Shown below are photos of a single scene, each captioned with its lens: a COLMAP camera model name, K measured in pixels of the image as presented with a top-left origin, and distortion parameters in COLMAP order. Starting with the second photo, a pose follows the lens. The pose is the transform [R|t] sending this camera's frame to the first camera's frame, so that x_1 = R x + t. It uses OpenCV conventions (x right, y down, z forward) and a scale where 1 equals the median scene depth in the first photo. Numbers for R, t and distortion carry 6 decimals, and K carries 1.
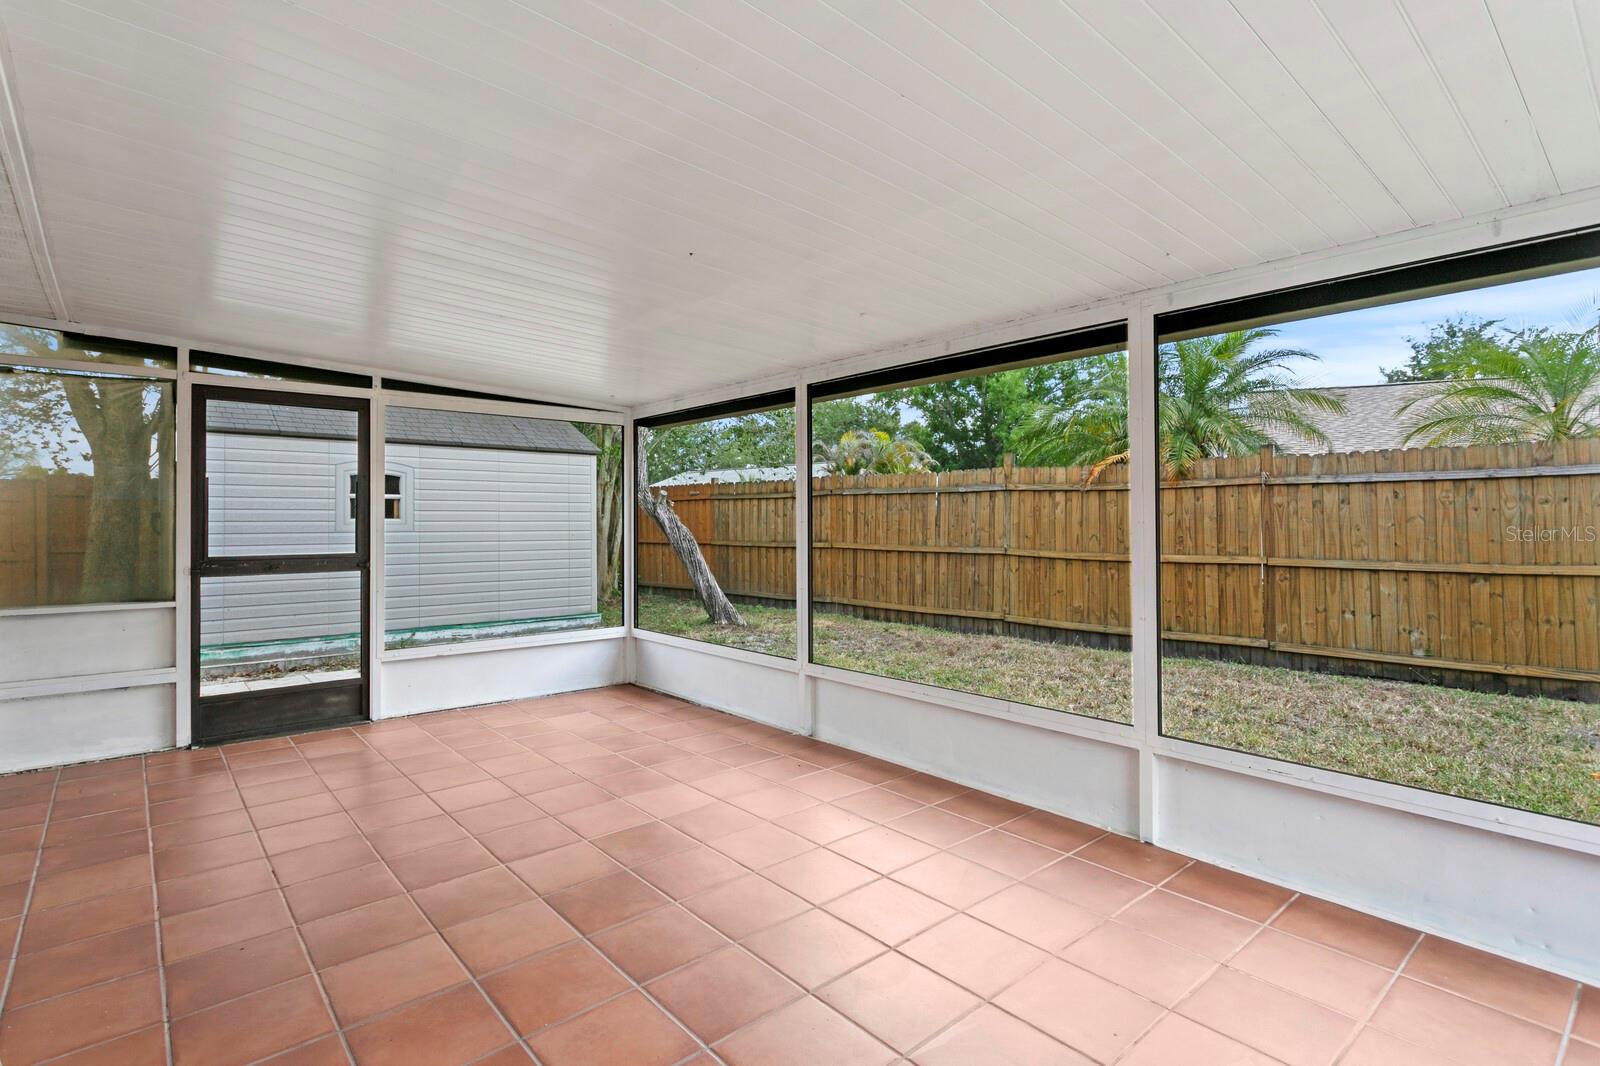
lens RADIAL K [[776.5, 0, 777.7], [0, 776.5, 502.8], [0, 0, 1]] dist [0.000665, 0.000695]
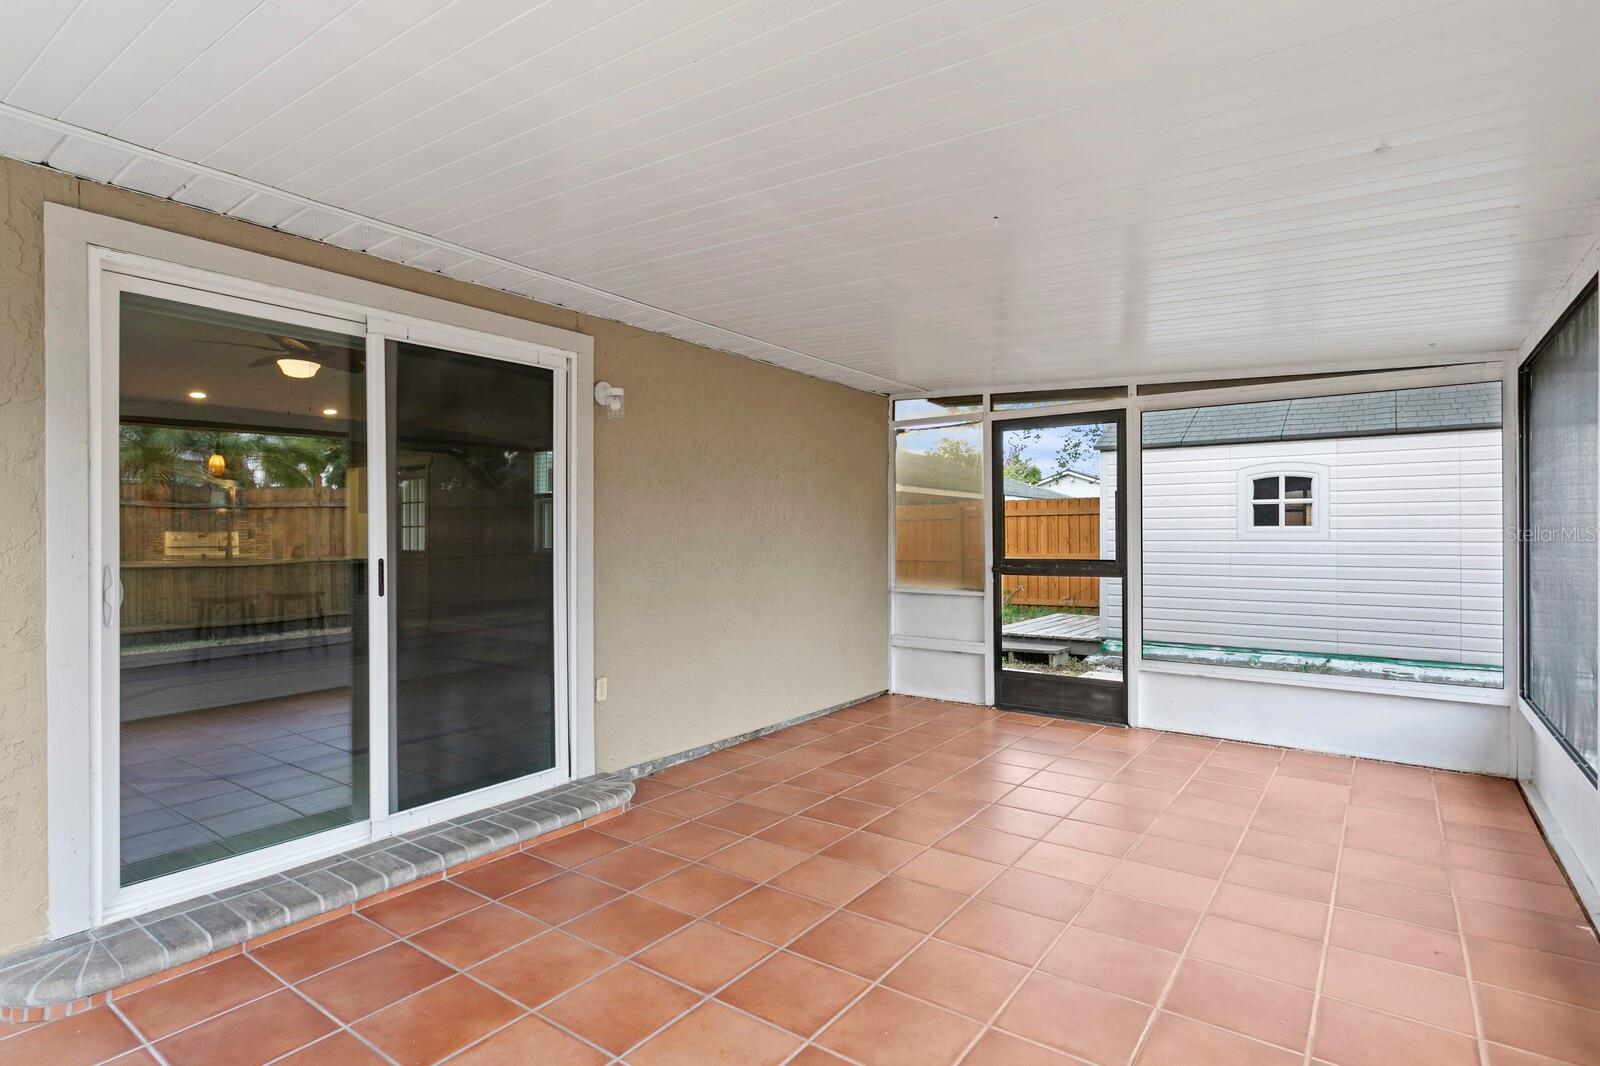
lens RADIAL K [[813.6, 0, 777.7], [0, 813.6, 532.8], [0, 0, 1]] dist [0.001169, 0.000656]
pose [[0.228572, 0.000716, -0.973527, 0.352414], [0.026450, 0.999626, 0.006945, 0.007968], [0.973168, -0.027337, 0.228468, 0.276682]]
